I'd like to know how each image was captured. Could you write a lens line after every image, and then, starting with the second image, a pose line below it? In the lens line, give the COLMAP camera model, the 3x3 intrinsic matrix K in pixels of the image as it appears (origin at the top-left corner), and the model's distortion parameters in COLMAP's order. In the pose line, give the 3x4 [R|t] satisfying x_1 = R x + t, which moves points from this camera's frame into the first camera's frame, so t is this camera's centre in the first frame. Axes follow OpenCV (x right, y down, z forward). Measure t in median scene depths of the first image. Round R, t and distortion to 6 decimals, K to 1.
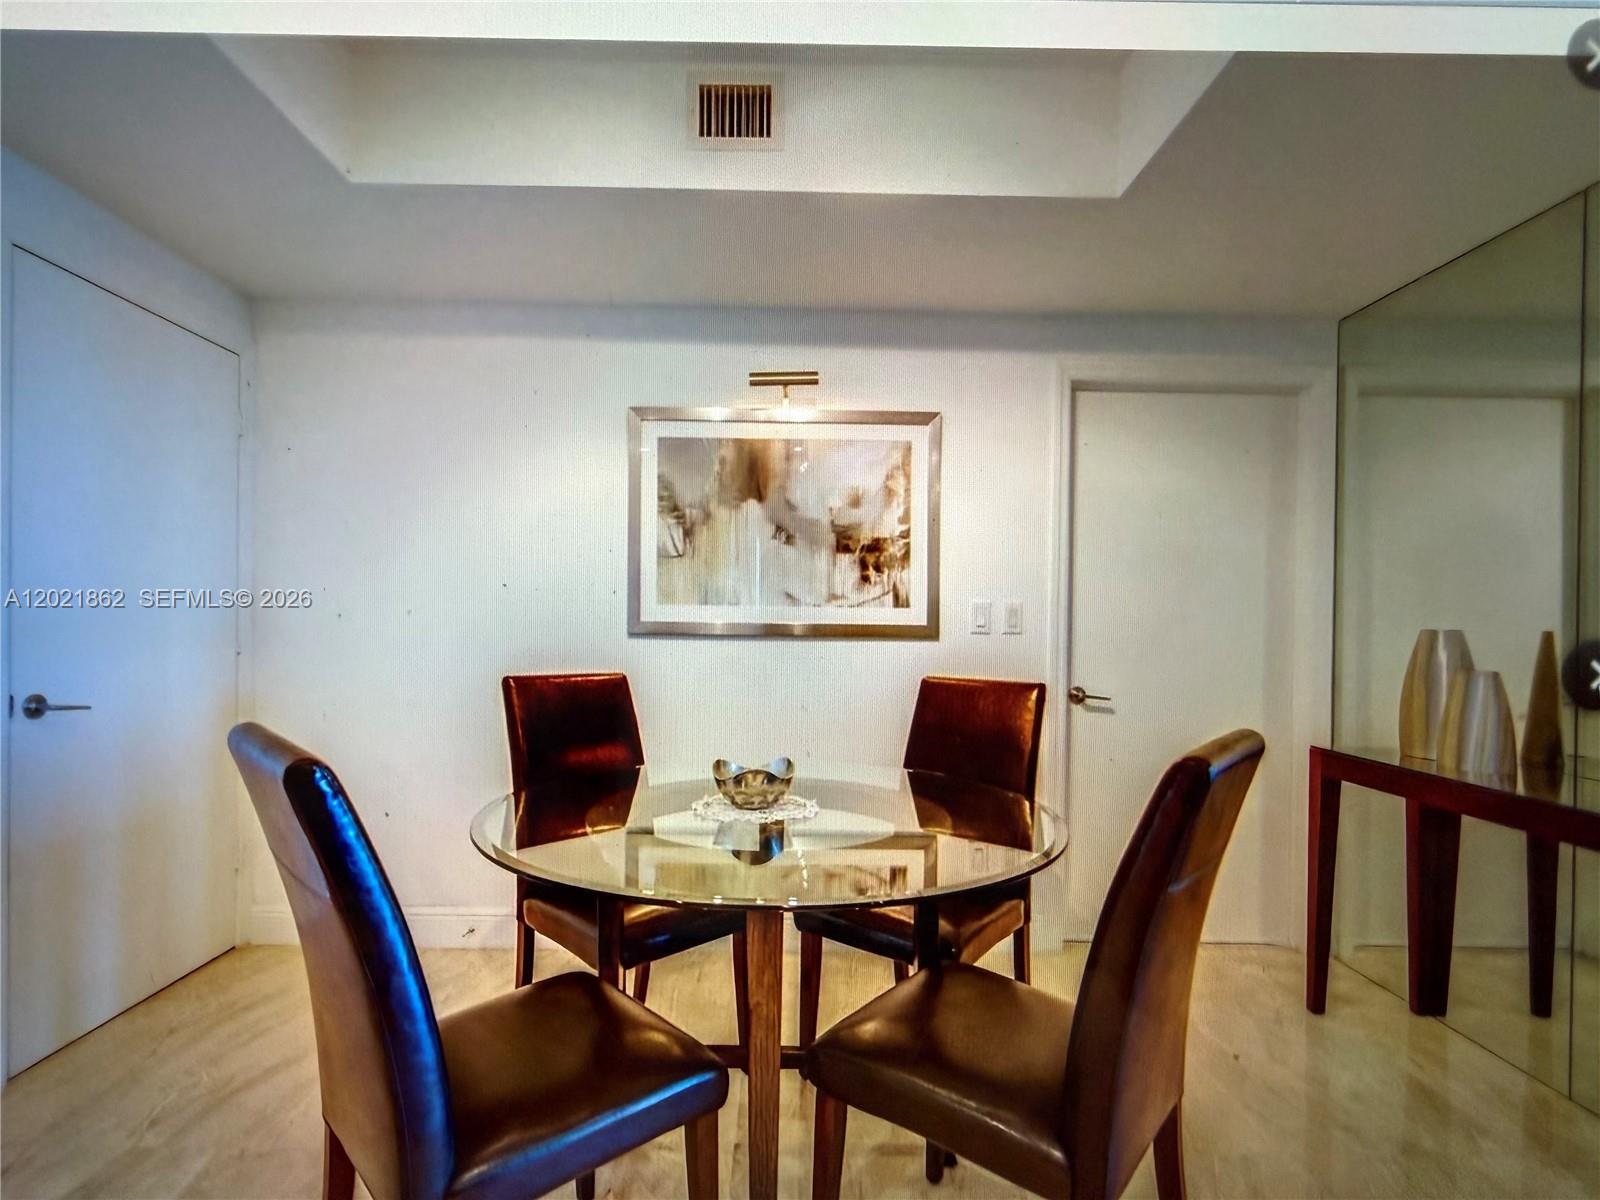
lens RADIAL K [[1127.6, 0, 795.9], [0, 1127.6, 621.5], [0, 0, 1]] dist [0.030387, -0.004840]
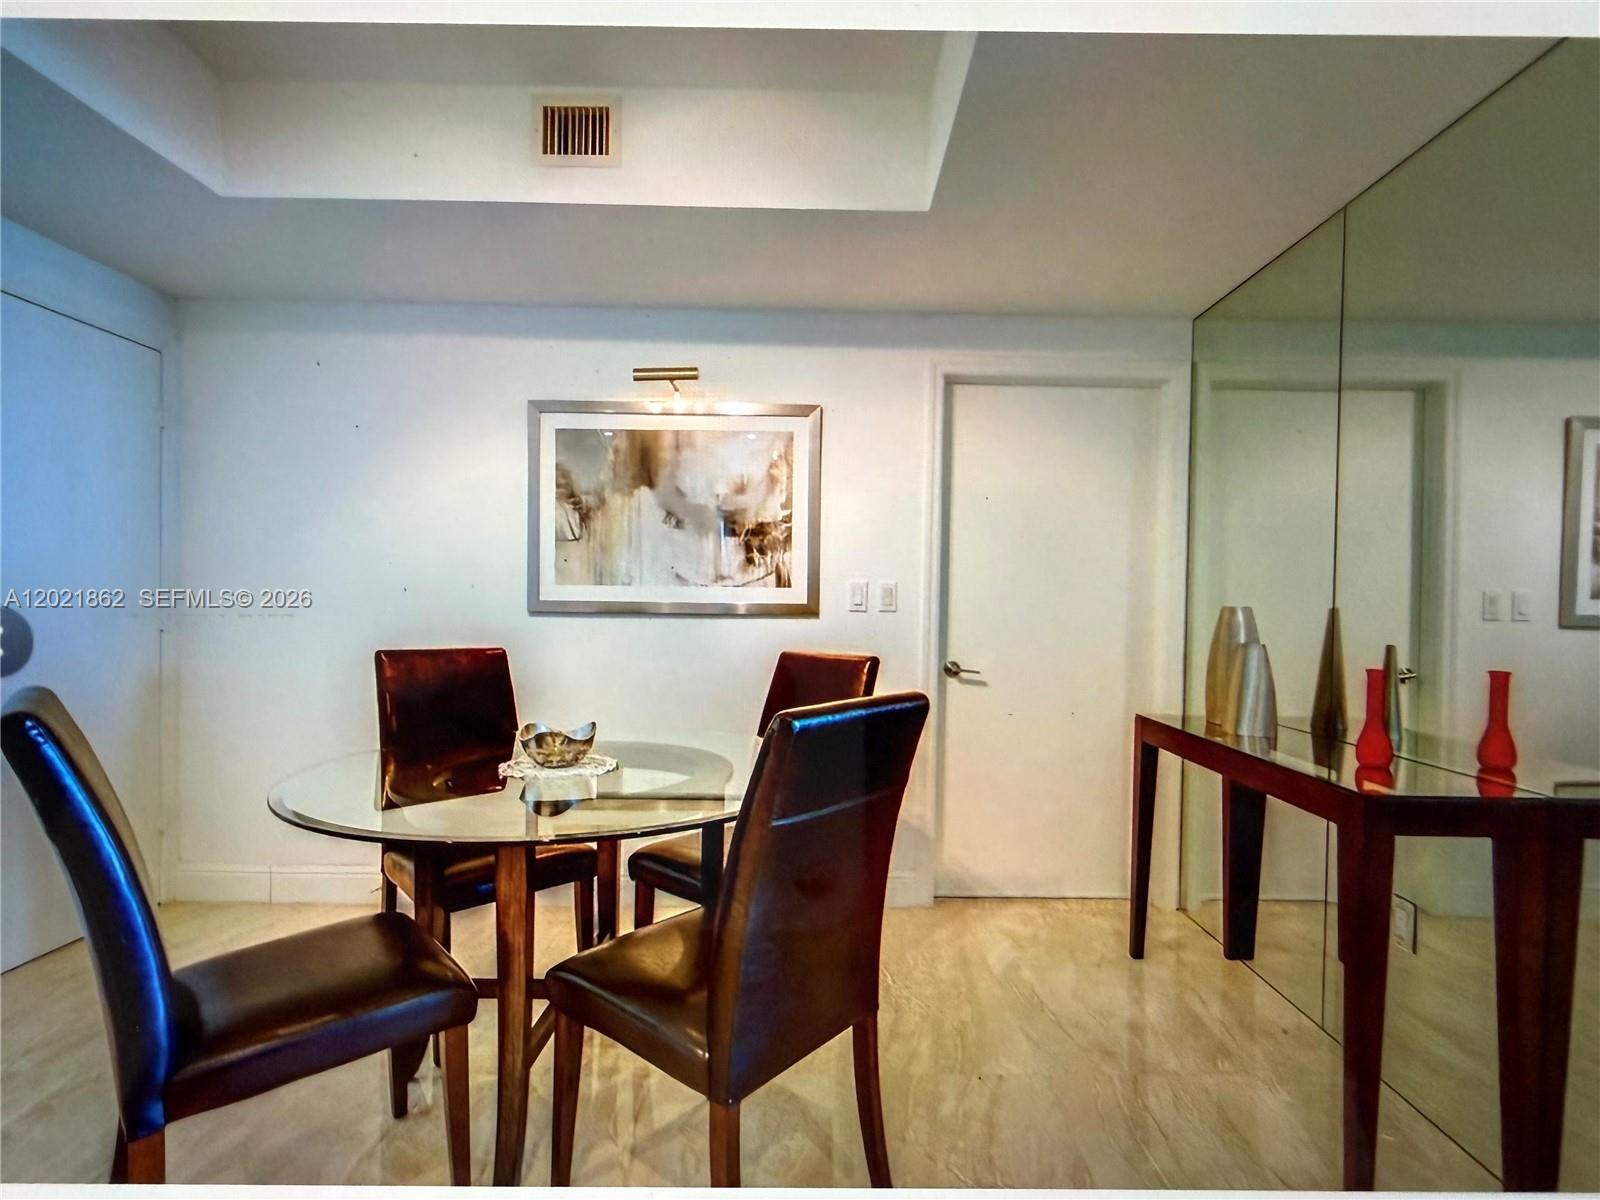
lens RADIAL K [[1094.6, 0, 803.9], [0, 1094.6, 617.4], [0, 0, 1]] dist [0.023967, 0.002747]
pose [[0.999988, -0.001224, -0.004683, 0.118025], [0.001288, 0.999906, 0.013682, 0.002043], [0.004666, -0.013687, 0.999895, -0.042574]]
